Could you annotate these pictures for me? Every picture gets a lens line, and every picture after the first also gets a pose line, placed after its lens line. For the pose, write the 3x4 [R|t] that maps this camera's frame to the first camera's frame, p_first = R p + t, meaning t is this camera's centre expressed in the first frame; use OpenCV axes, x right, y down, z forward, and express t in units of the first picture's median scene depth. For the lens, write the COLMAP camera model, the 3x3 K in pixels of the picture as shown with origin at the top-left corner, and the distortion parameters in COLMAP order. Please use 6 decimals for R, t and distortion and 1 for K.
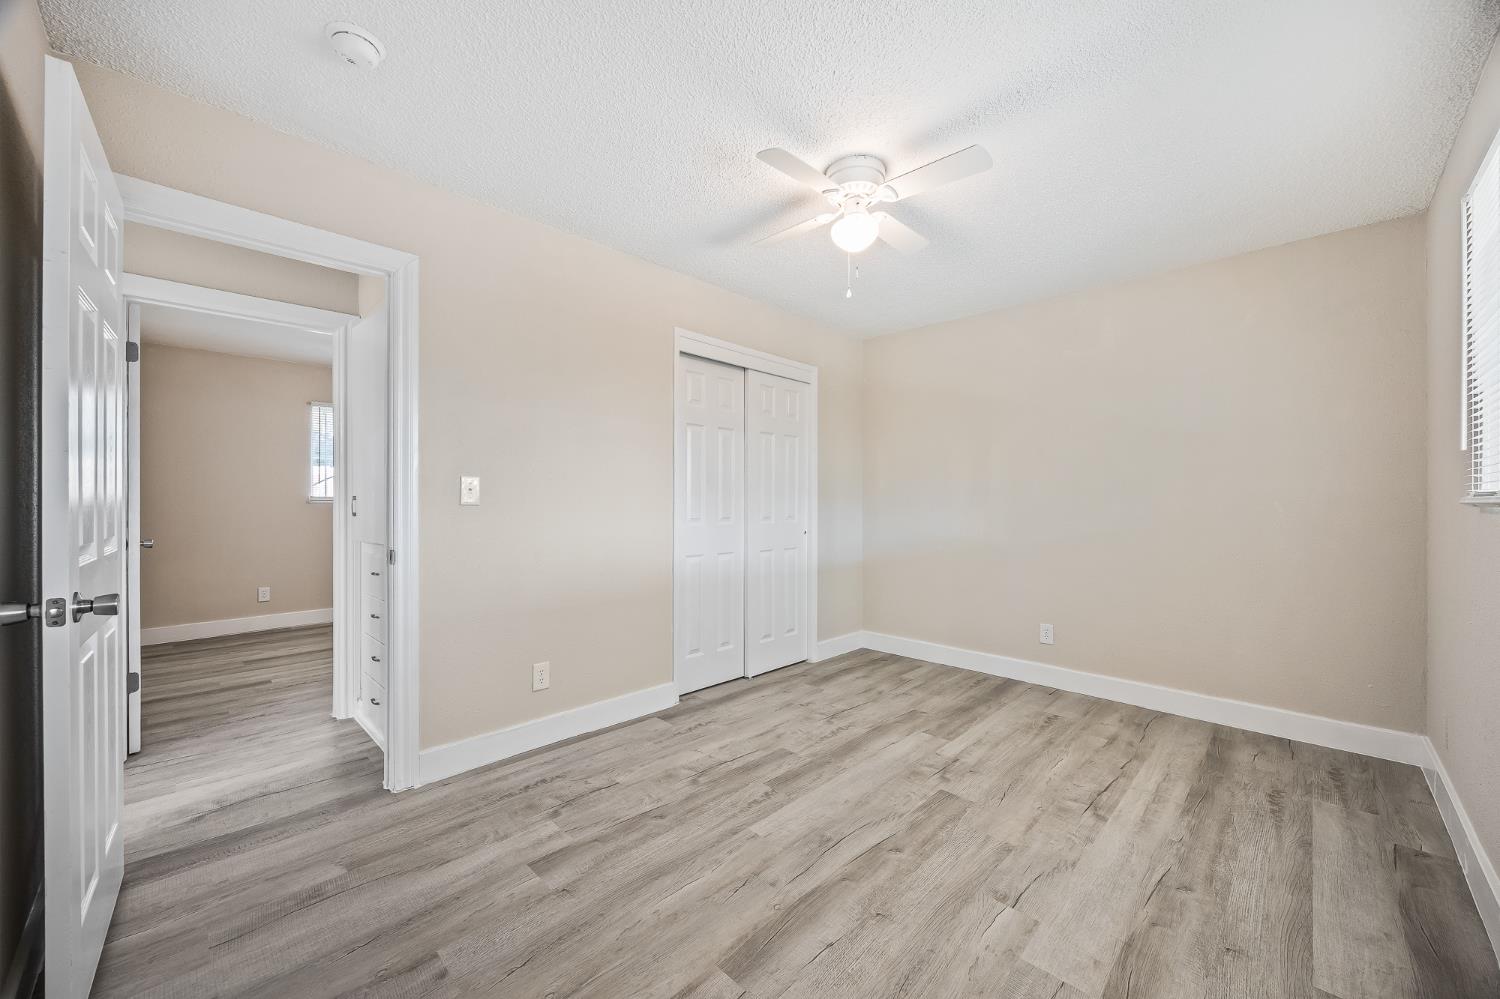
lens RADIAL K [[591.6, 0, 746.3], [0, 591.6, 500.3], [0, 0, 1]] dist [-0.000808, -0.000268]
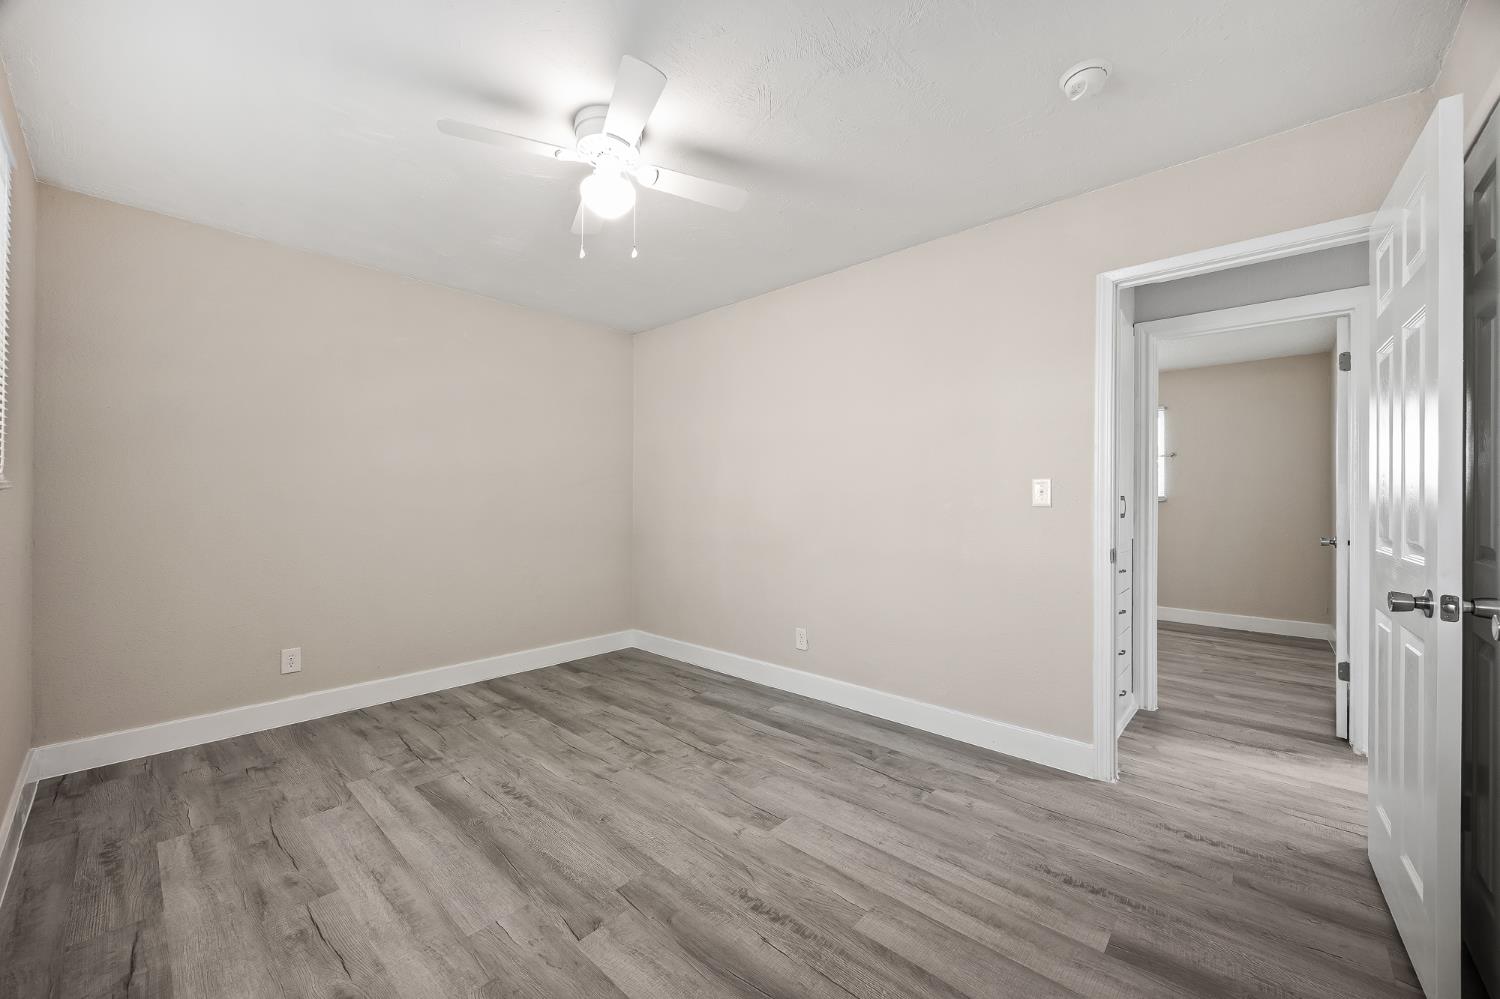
lens RADIAL K [[550.2, 0, 745.9], [0, 550.2, 501.1], [0, 0, 1]] dist [0.001228, 0.000221]
pose [[-0.038657, -0.002122, 0.999250, -1.656793], [-0.002227, 0.999995, 0.002037, -0.020886], [-0.999250, -0.002147, -0.038662, 1.777372]]
